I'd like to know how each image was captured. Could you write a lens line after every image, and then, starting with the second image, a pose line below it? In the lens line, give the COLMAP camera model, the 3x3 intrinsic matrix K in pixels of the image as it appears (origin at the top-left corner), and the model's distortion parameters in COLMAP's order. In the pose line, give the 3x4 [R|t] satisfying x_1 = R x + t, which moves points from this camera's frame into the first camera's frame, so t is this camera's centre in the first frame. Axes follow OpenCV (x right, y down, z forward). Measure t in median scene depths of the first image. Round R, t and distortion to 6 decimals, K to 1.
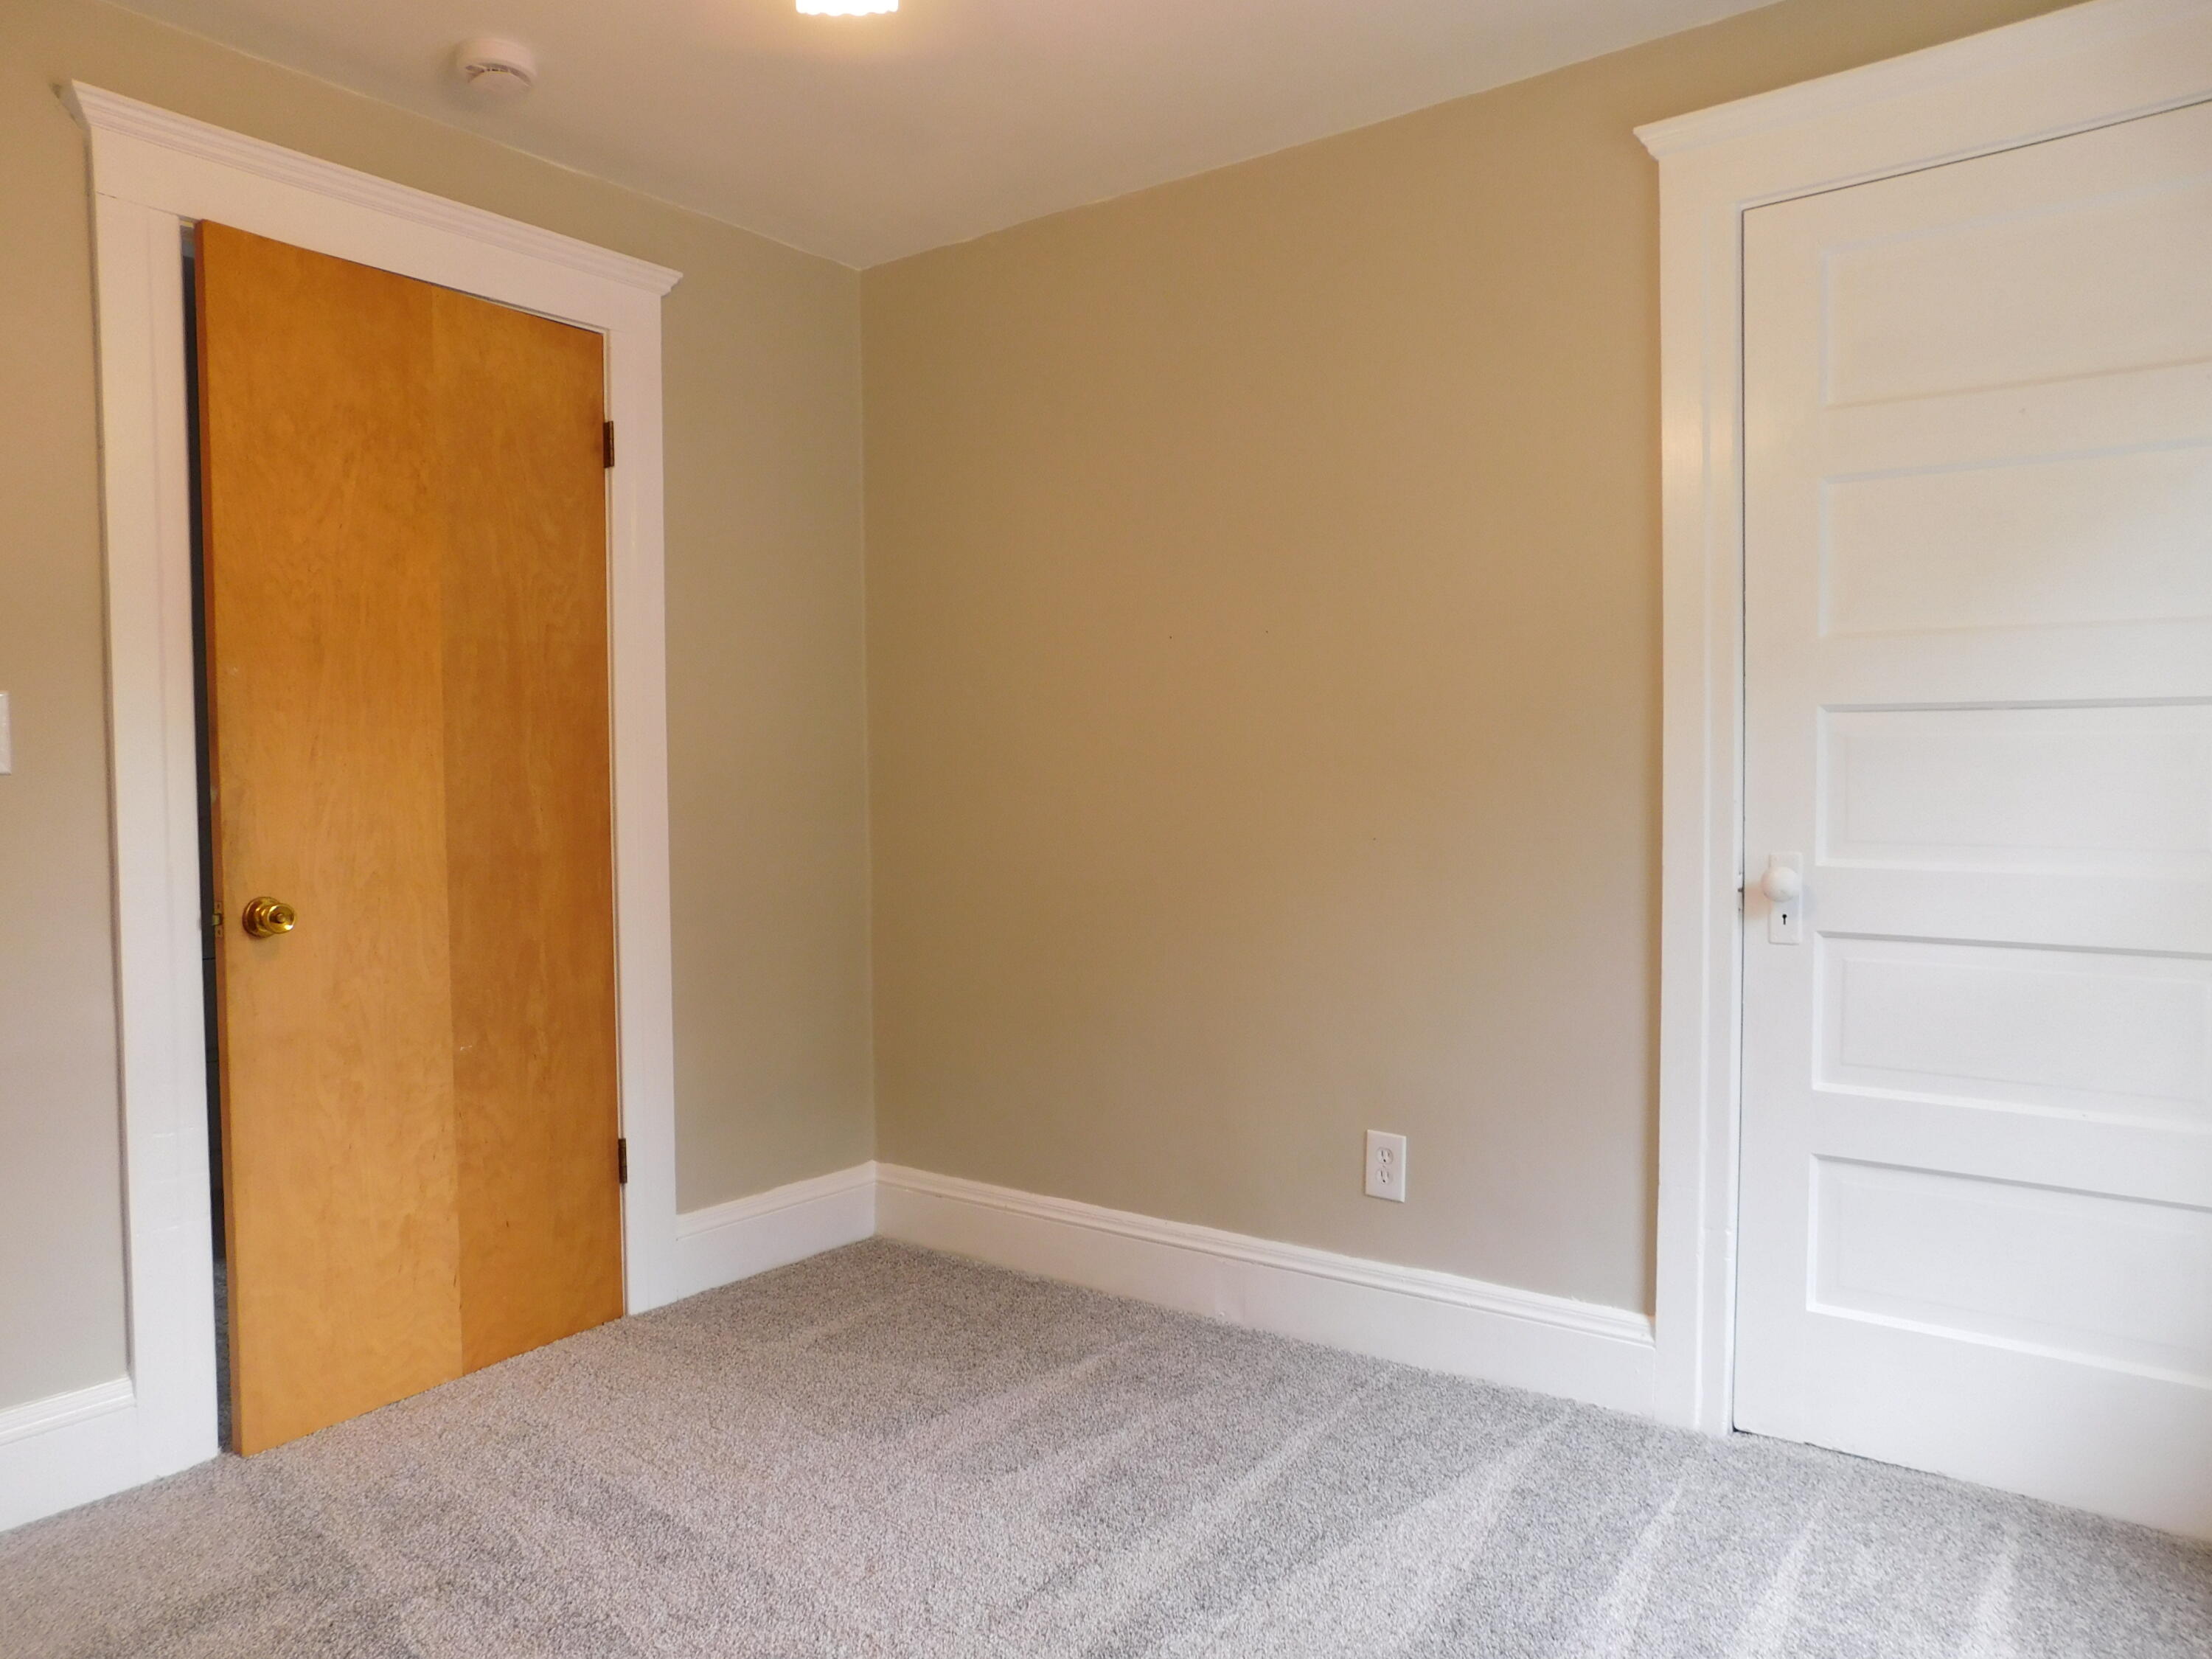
lens RADIAL K [[1468.5, 0, 1098.0], [0, 1468.5, 826.4], [0, 0, 1]] dist [-0.065136, 0.051596]
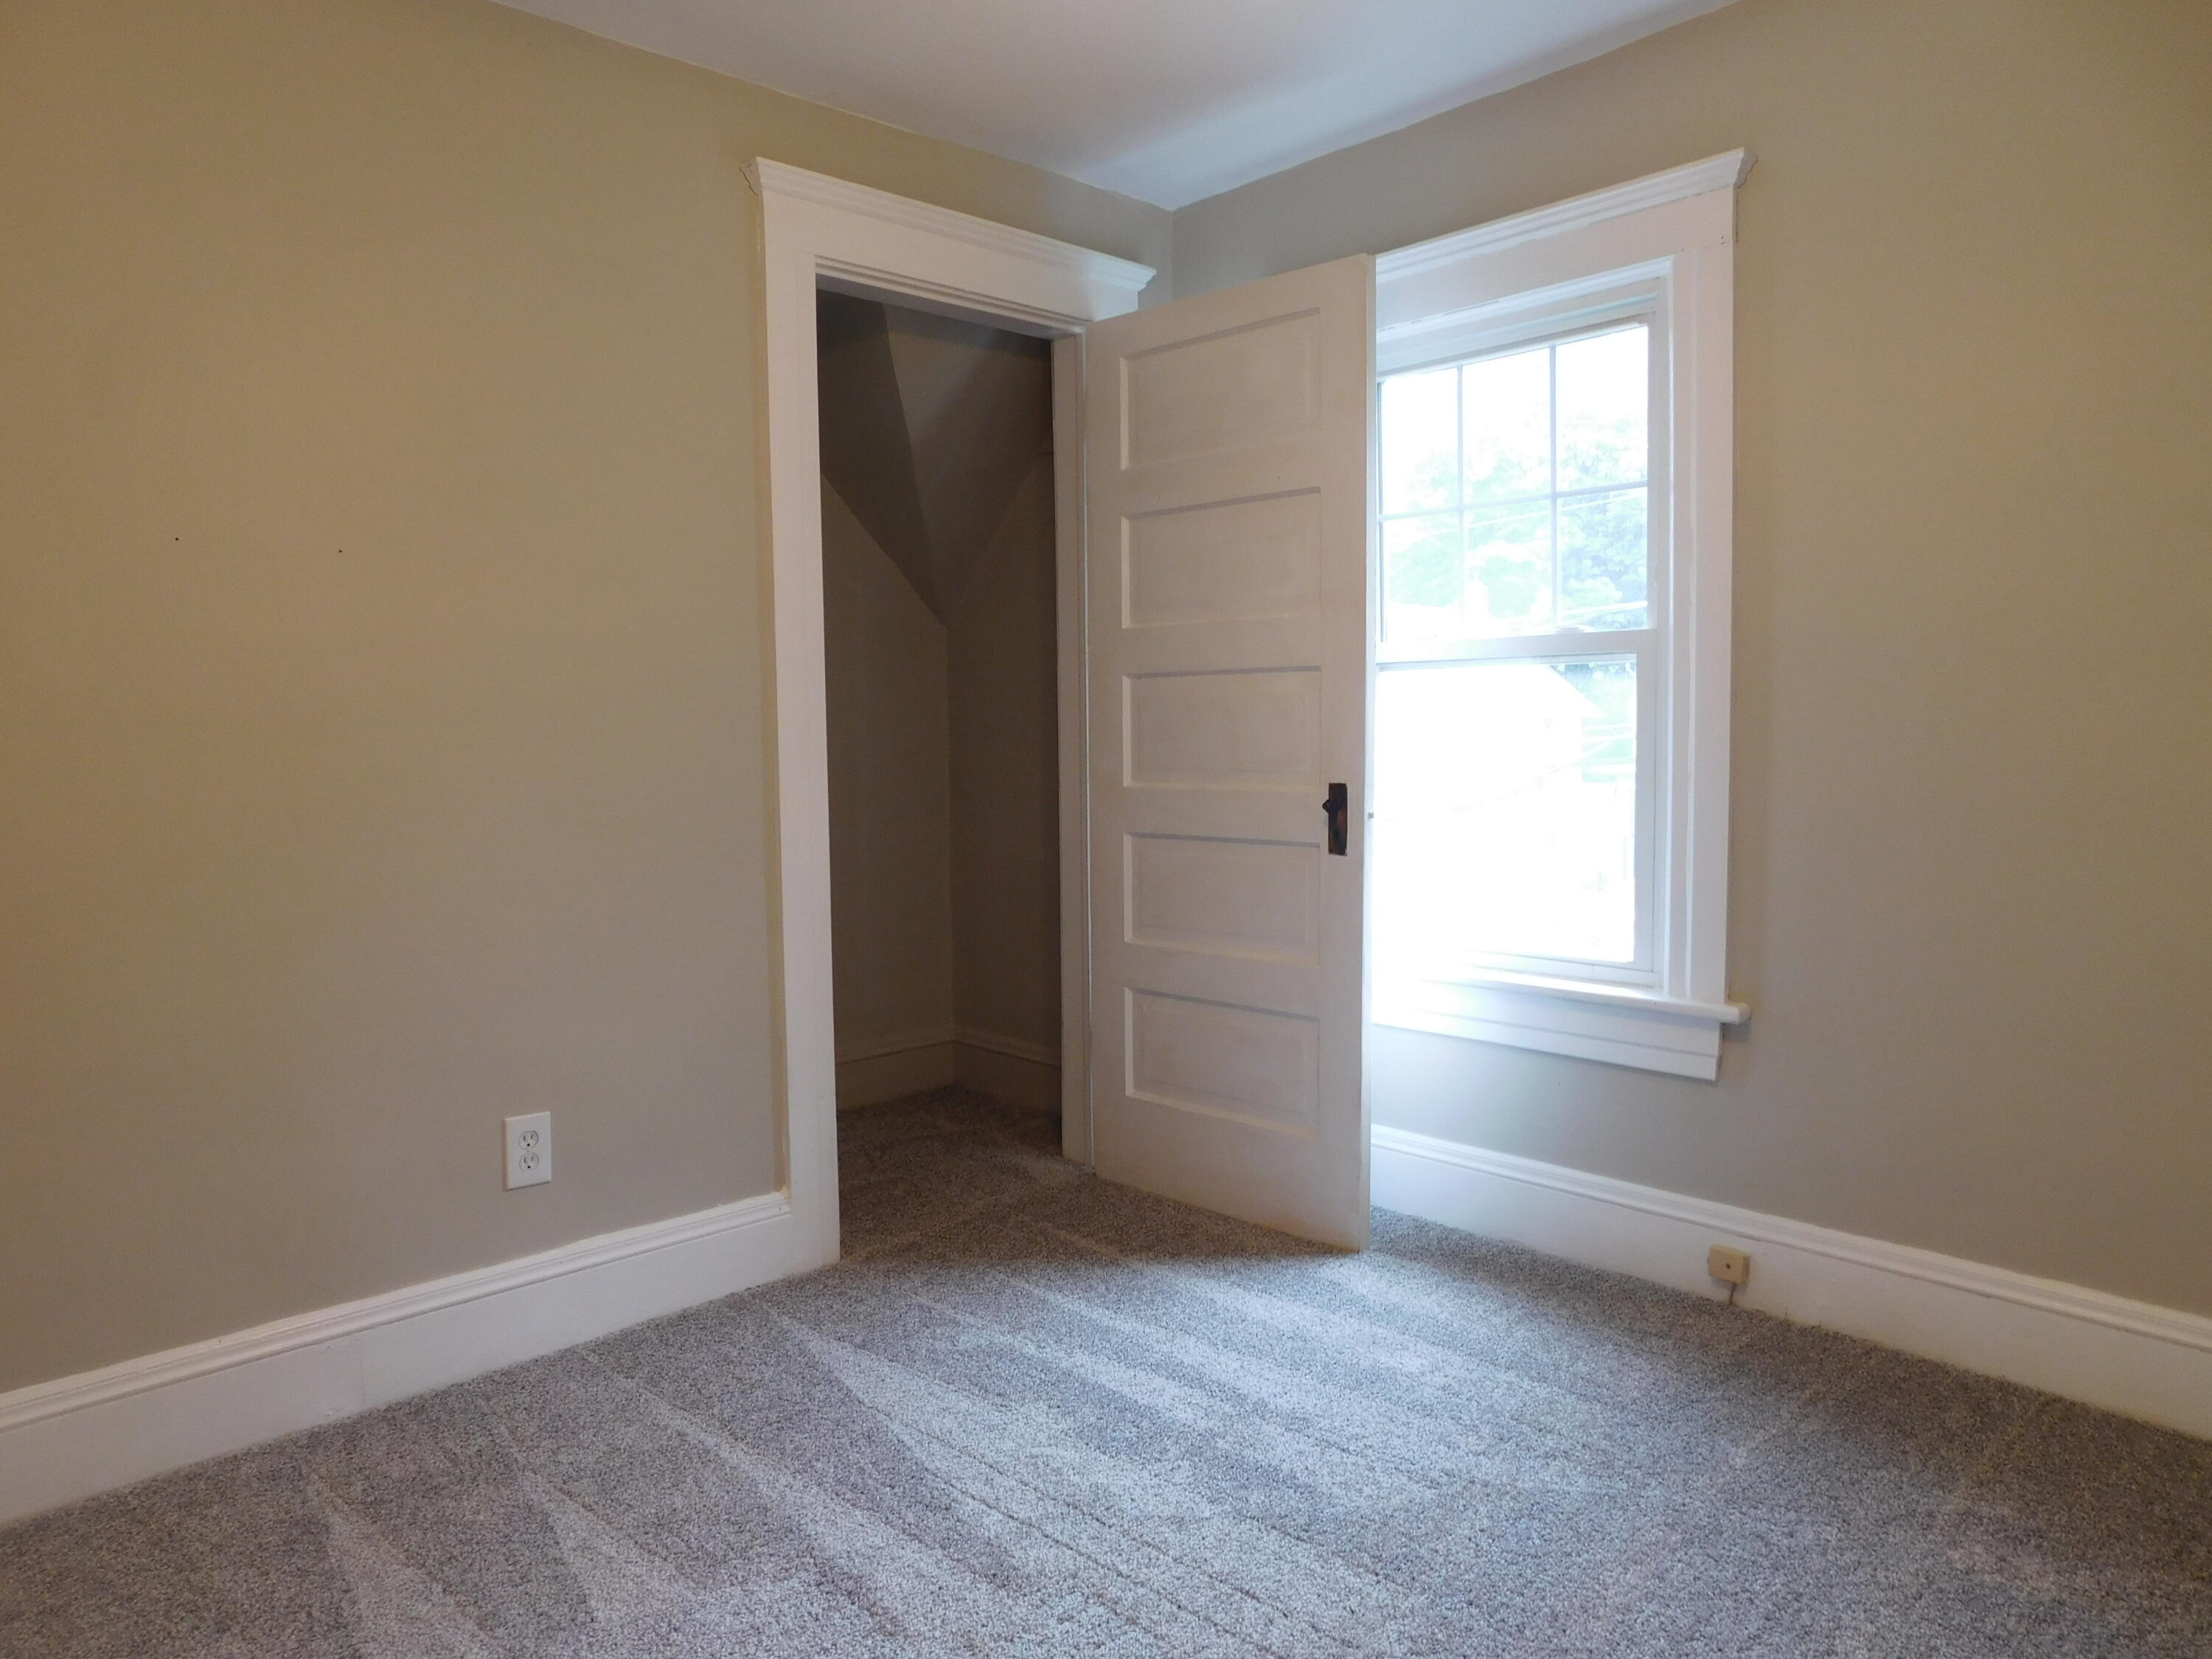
lens RADIAL K [[1468.5, 0, 1098.0], [0, 1468.5, 826.4], [0, 0, 1]] dist [-0.065136, 0.051596]
pose [[0.171846, -0.063363, 0.983084, -0.635323], [0.047738, 0.997293, 0.055935, -0.006677], [-0.983967, 0.037318, 0.174405, 0.478203]]
